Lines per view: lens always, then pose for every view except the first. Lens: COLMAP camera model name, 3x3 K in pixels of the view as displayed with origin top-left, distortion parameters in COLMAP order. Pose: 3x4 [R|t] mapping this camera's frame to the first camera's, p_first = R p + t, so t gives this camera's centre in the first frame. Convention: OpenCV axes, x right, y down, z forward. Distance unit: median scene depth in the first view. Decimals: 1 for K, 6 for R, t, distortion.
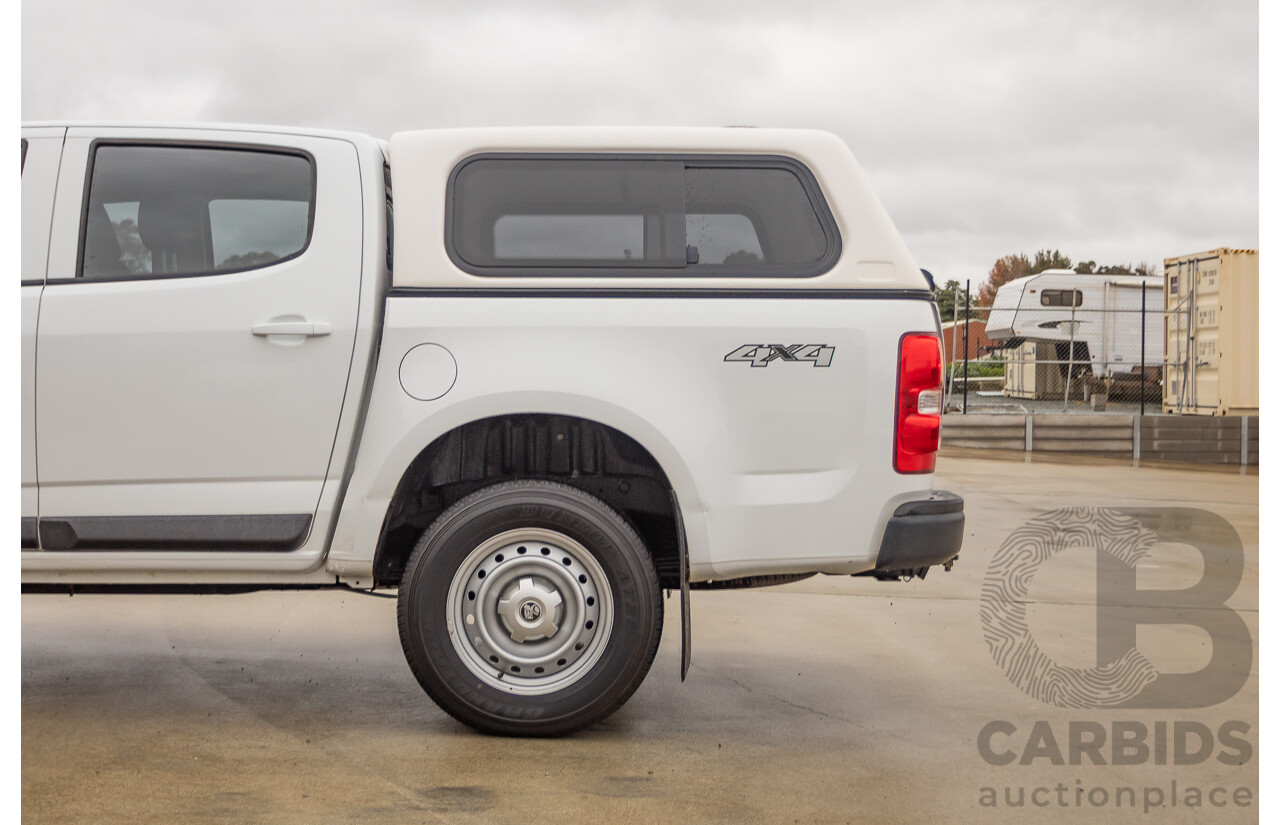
lens RADIAL K [[1947.4, 0, 645.9], [0, 1947.4, 405.8], [0, 0, 1]] dist [0.004522, 0.000000]
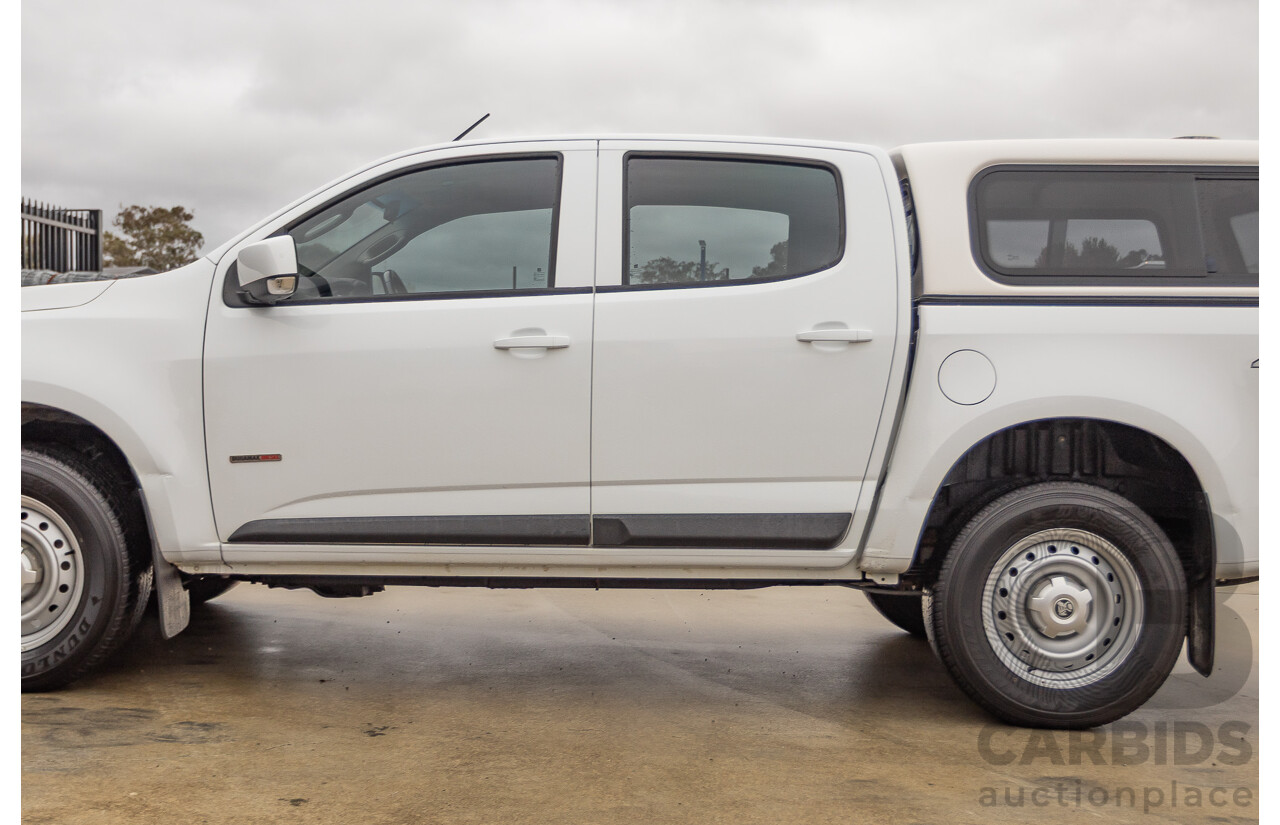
lens RADIAL K [[1947.4, 0, 635.5], [0, 1947.4, 418.2], [0, 0, 1]] dist [0.004522, 0.000000]
pose [[0.999618, 0.004025, -0.027334, -0.254066], [-0.003684, 0.999915, 0.012520, -0.007708], [0.027382, -0.012415, 0.999548, -0.042015]]
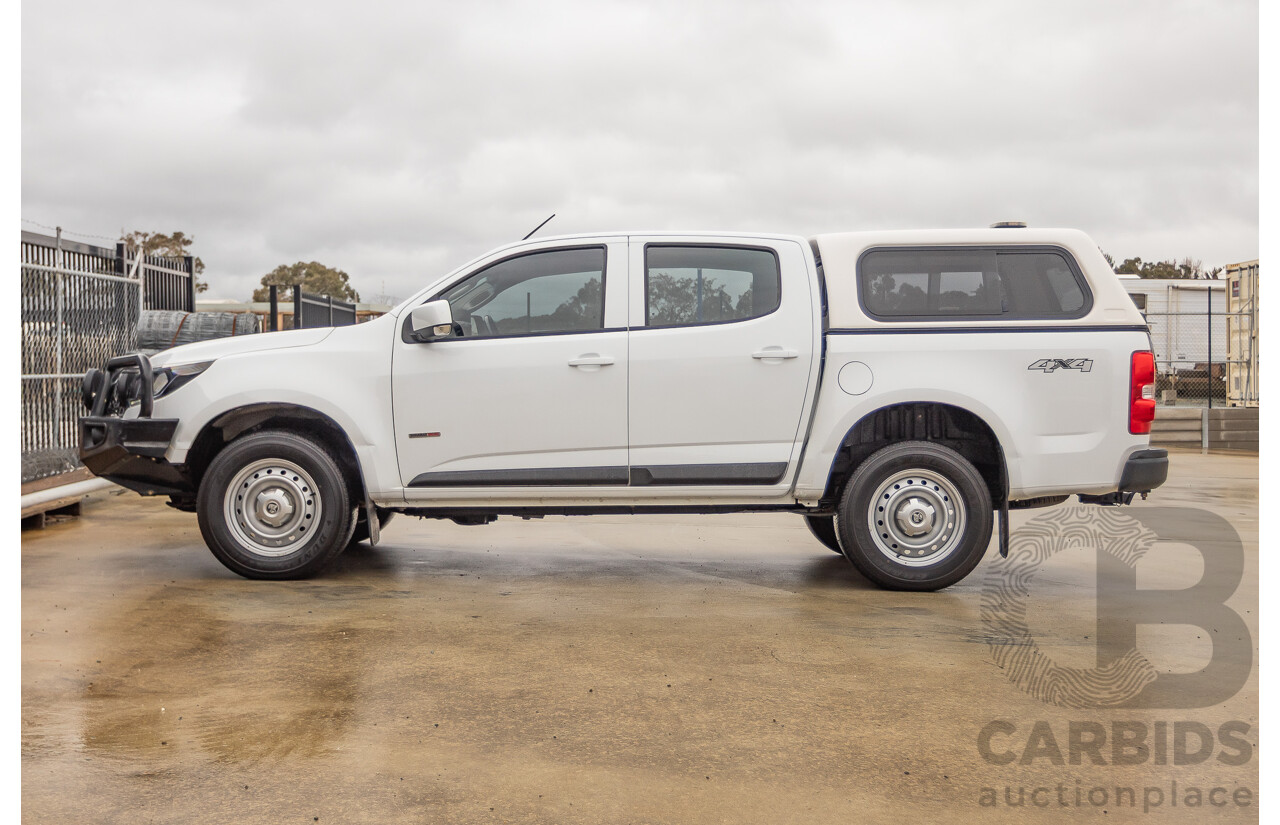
lens RADIAL K [[1947.4, 0, 640.2], [0, 1947.4, 408.5], [0, 0, 1]] dist [0.004522, 0.000000]
pose [[0.999589, -0.013766, -0.025154, -0.252477], [0.013753, 0.999905, -0.000694, 0.007666], [0.025161, 0.000348, 0.999683, -0.699673]]
